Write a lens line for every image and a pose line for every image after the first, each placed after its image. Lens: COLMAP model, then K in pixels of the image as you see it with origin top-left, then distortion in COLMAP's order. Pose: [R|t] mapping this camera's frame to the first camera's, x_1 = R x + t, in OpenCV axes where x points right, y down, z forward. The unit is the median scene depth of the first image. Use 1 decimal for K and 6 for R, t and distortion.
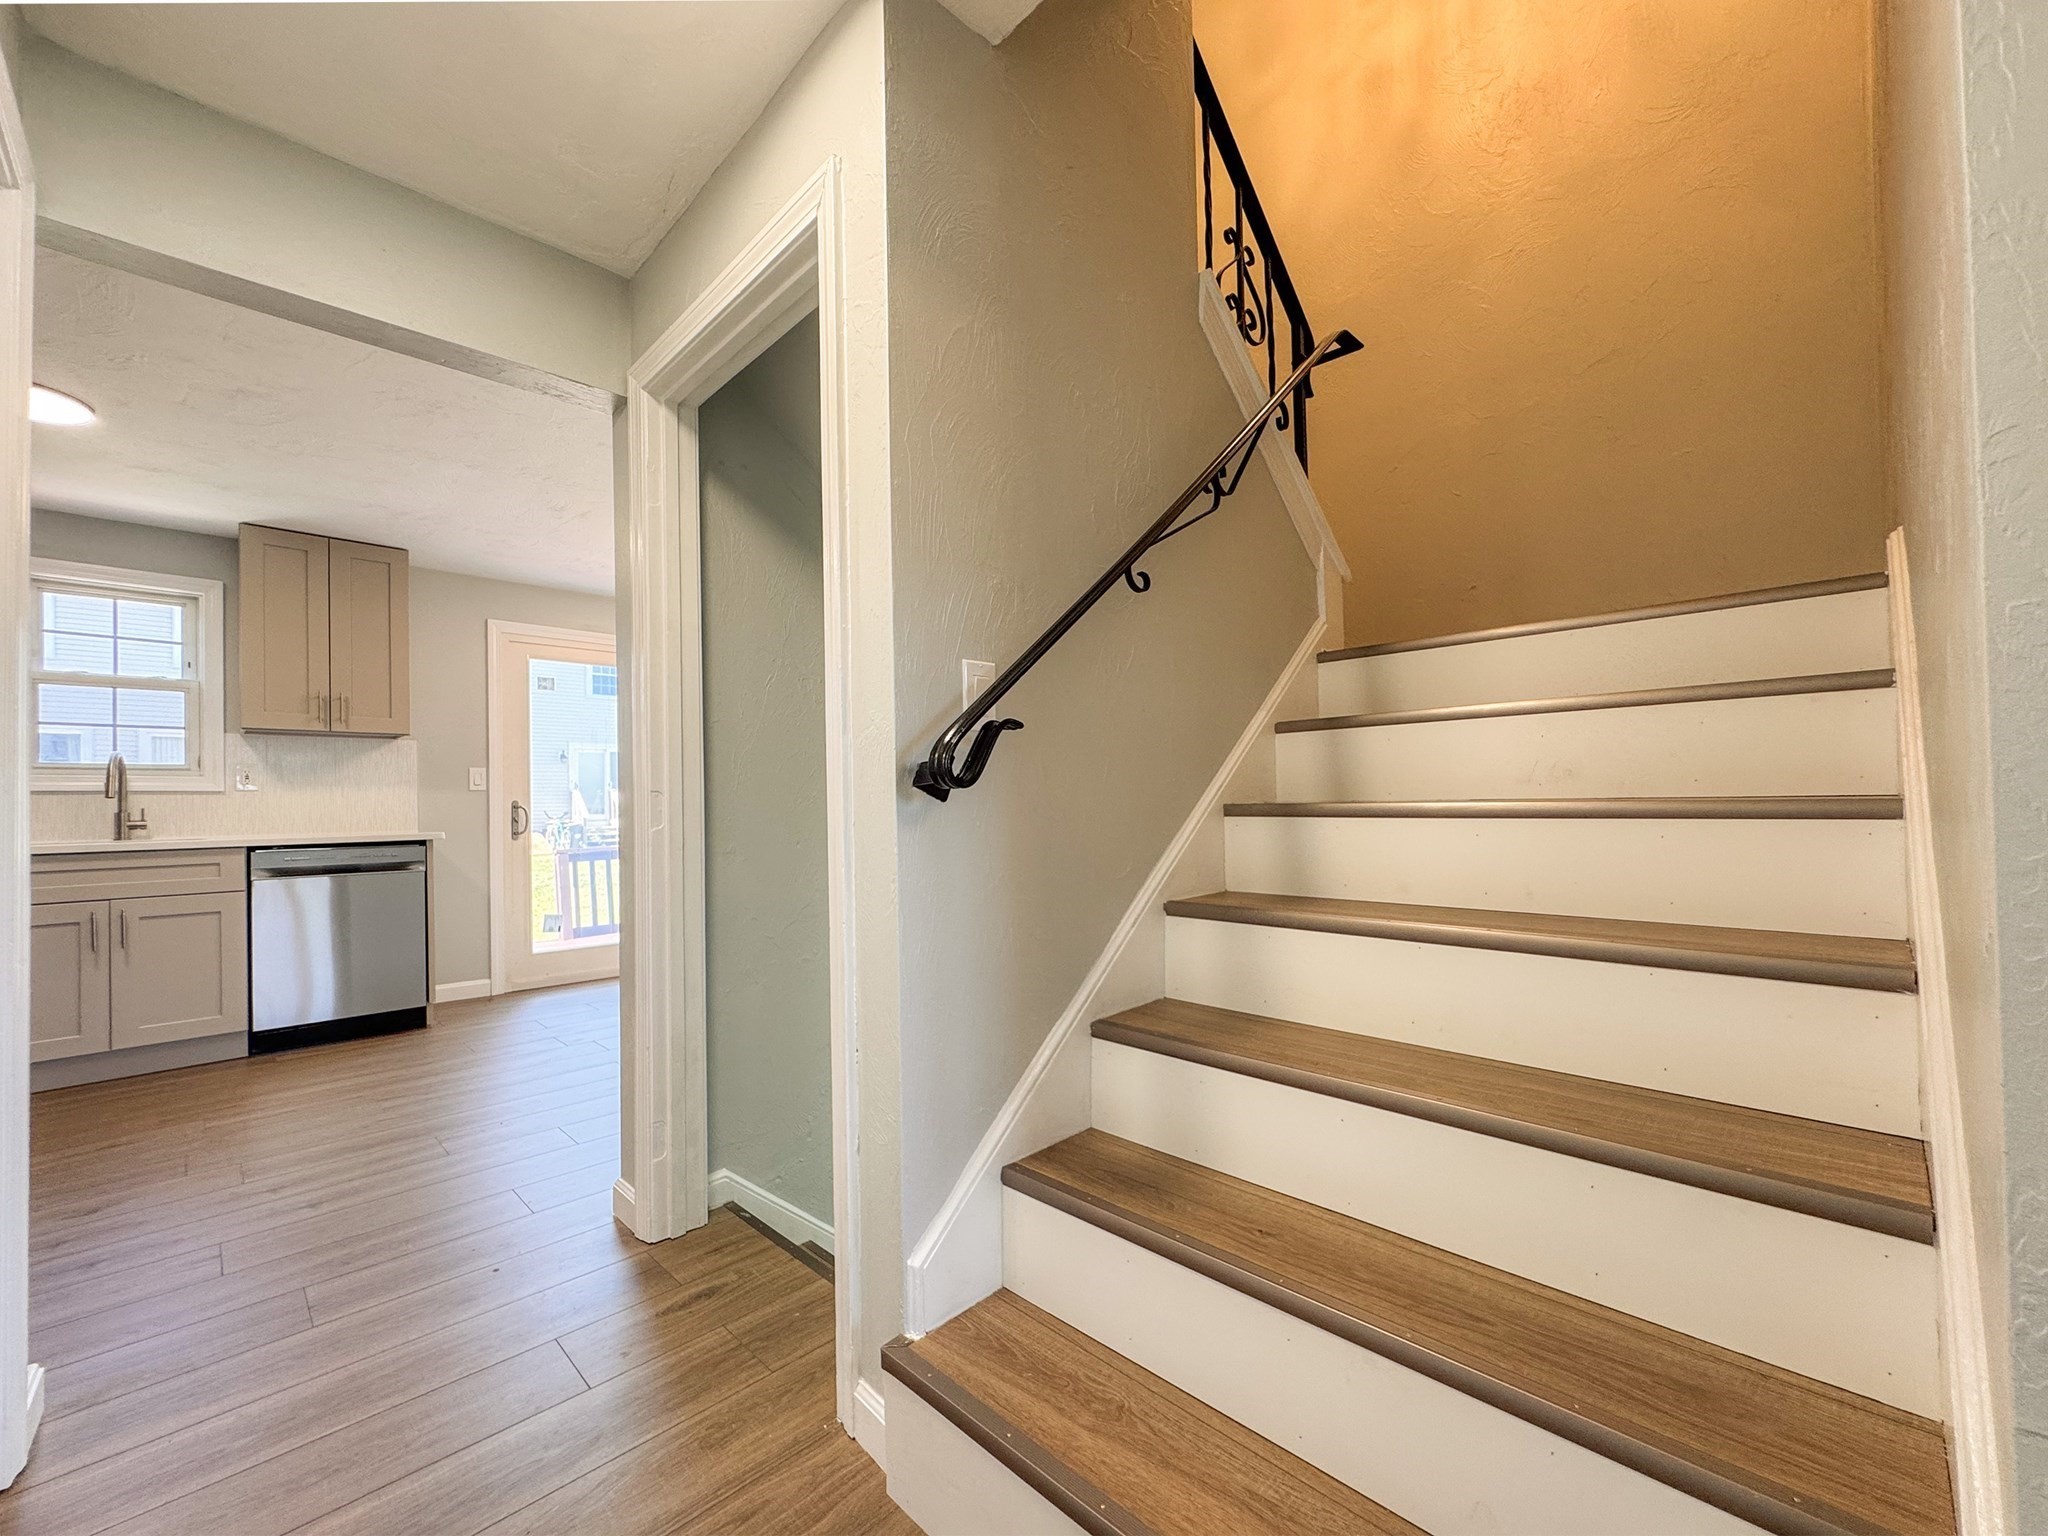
lens RADIAL K [[828.4, 0, 1018.5], [0, 828.4, 796.7], [0, 0, 1]] dist [0.000107, 0.000152]
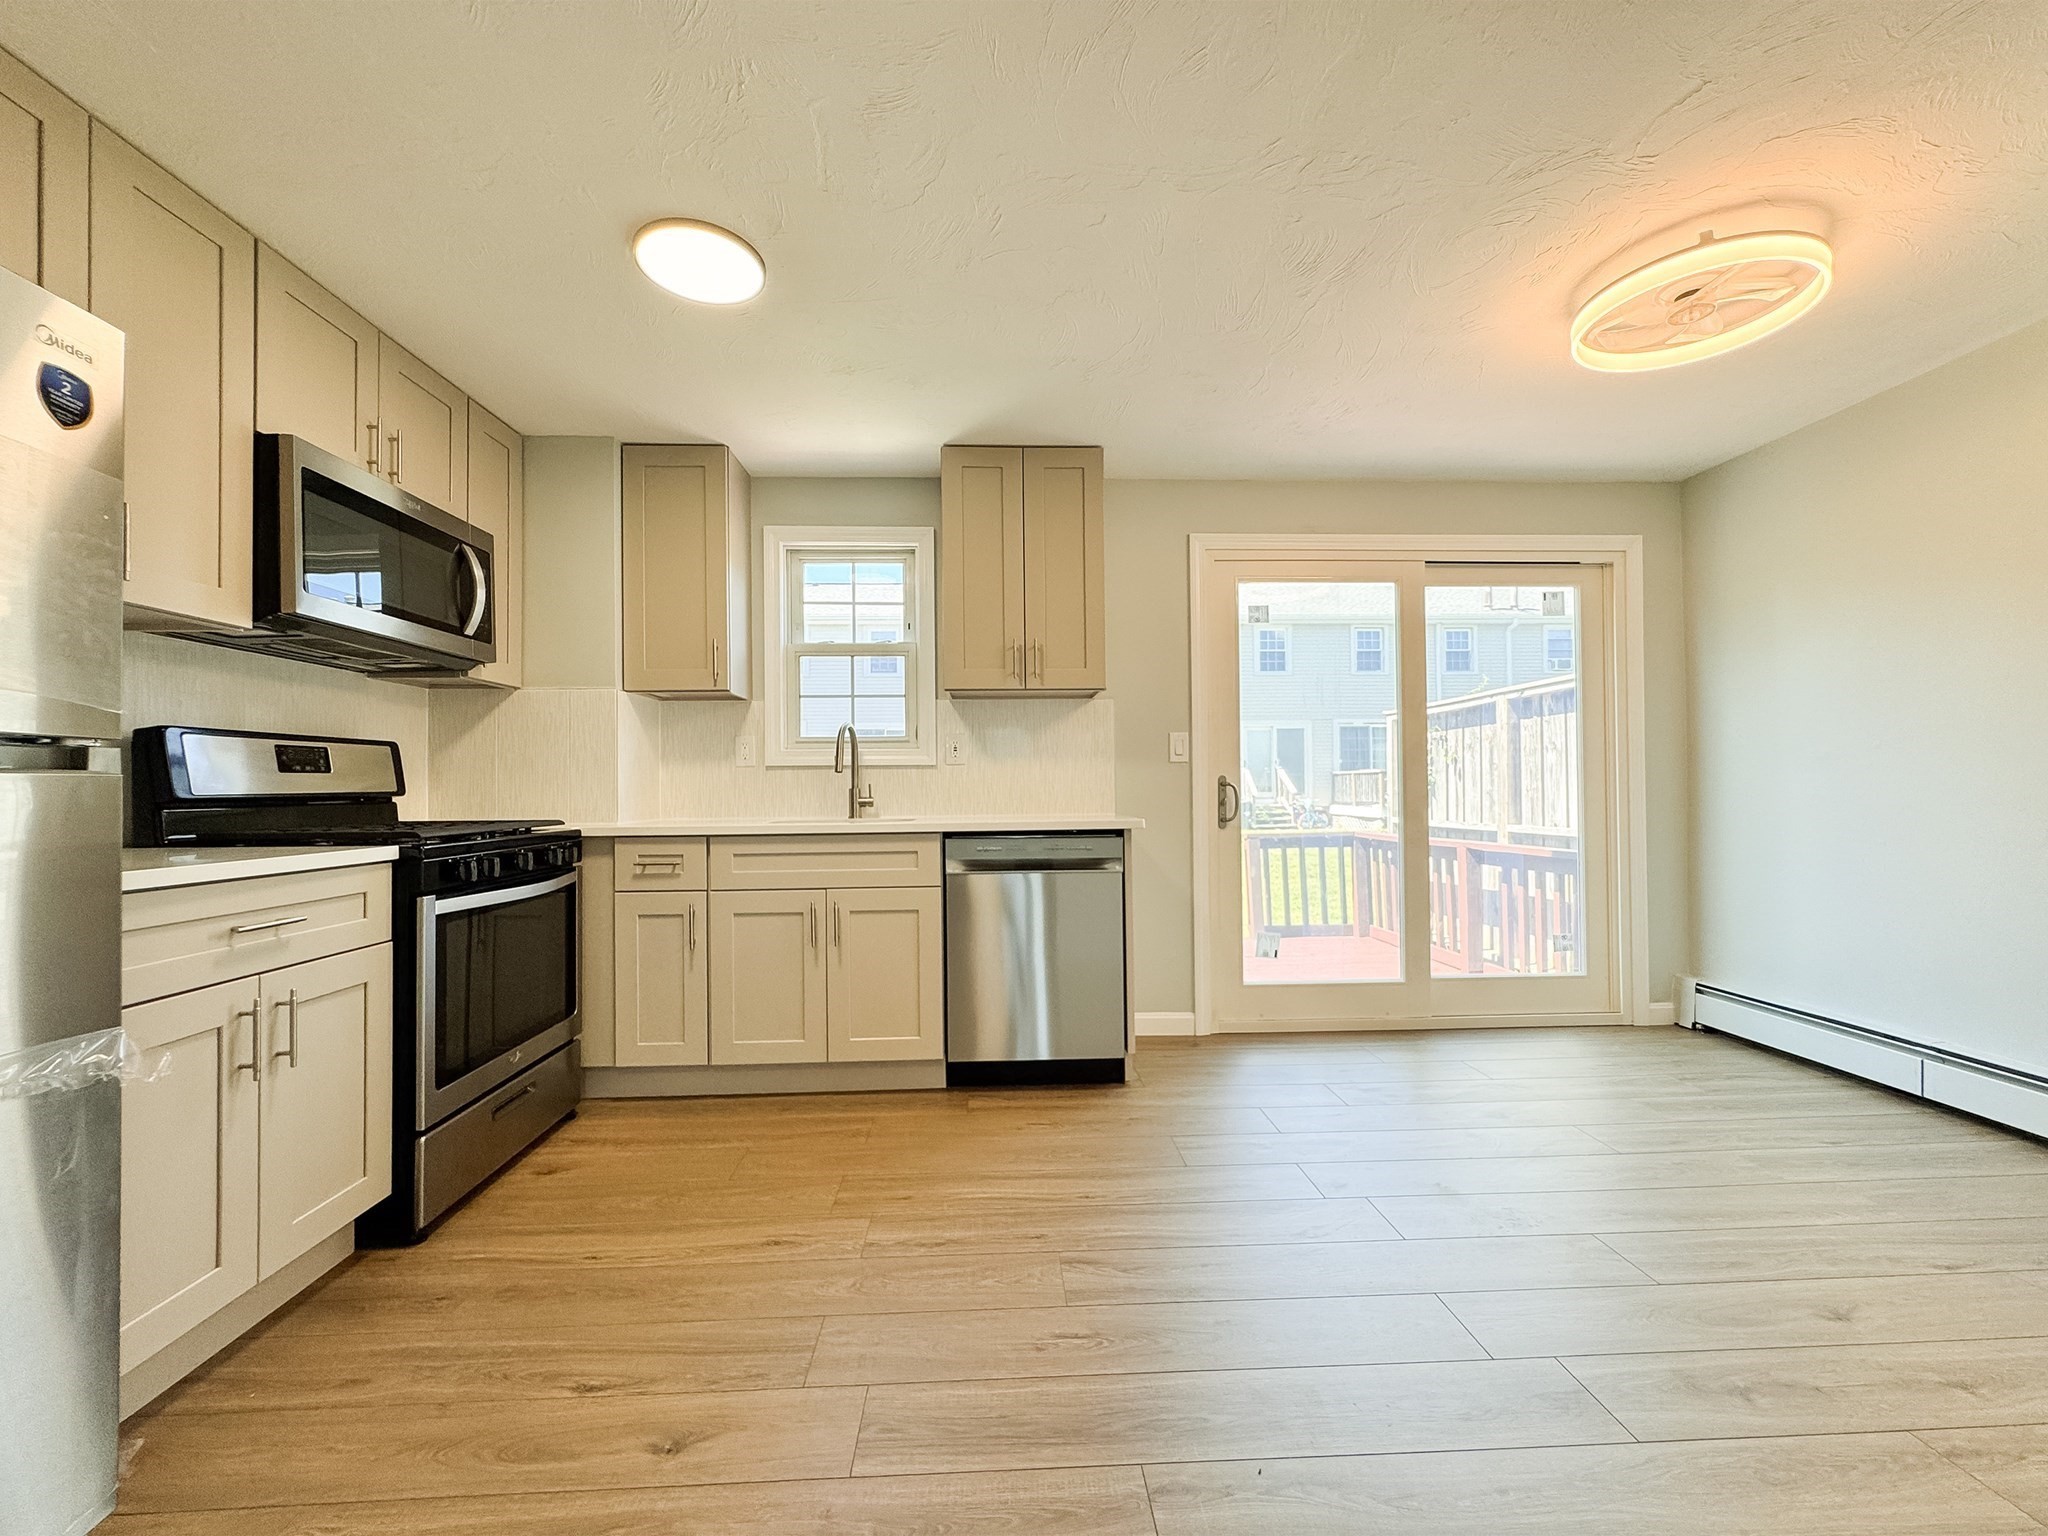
lens RADIAL K [[863.4, 0, 1024.0], [0, 863.4, 768.0], [0, 0, 1]] dist [0.000573, 0.000094]
pose [[0.741268, -0.008084, -0.671161, -0.273544], [0.003140, 0.999958, -0.008576, 0.004835], [0.671202, 0.004249, 0.741262, 0.383423]]
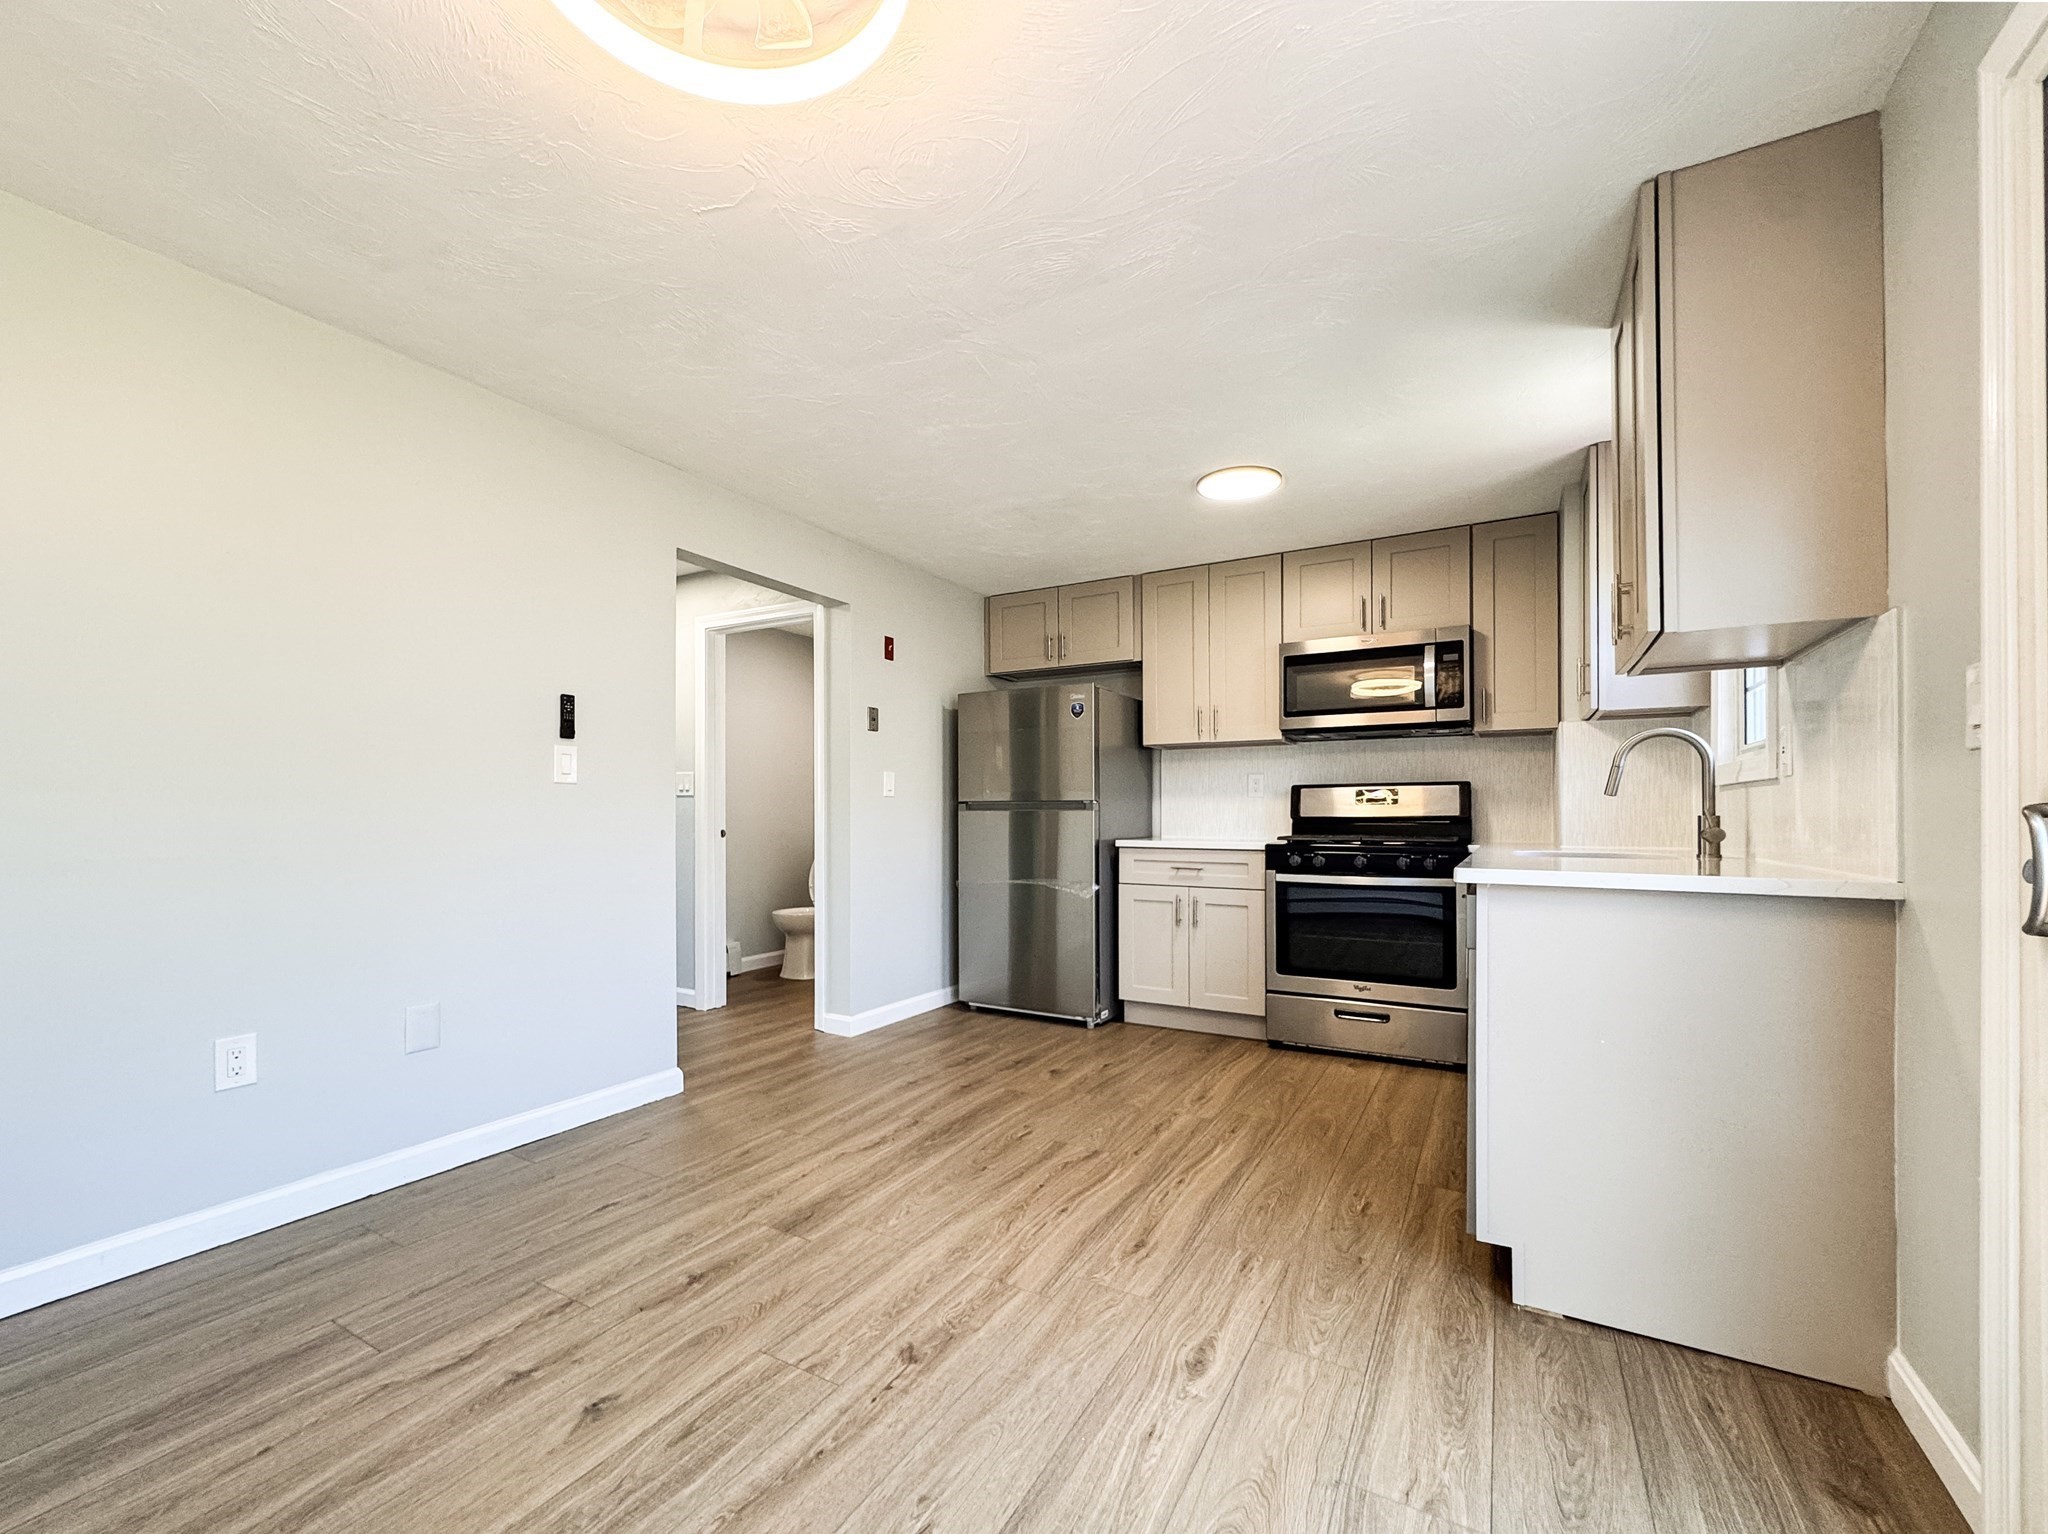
lens RADIAL K [[831.0, 0, 1025.6], [0, 831.0, 816.2], [0, 0, 1]] dist [-0.000126, 0.000021]
pose [[-0.959412, 0.013414, -0.281689, -0.347715], [0.015584, 0.999864, -0.005465, 0.014635], [0.281577, -0.009633, -0.959490, 1.382381]]
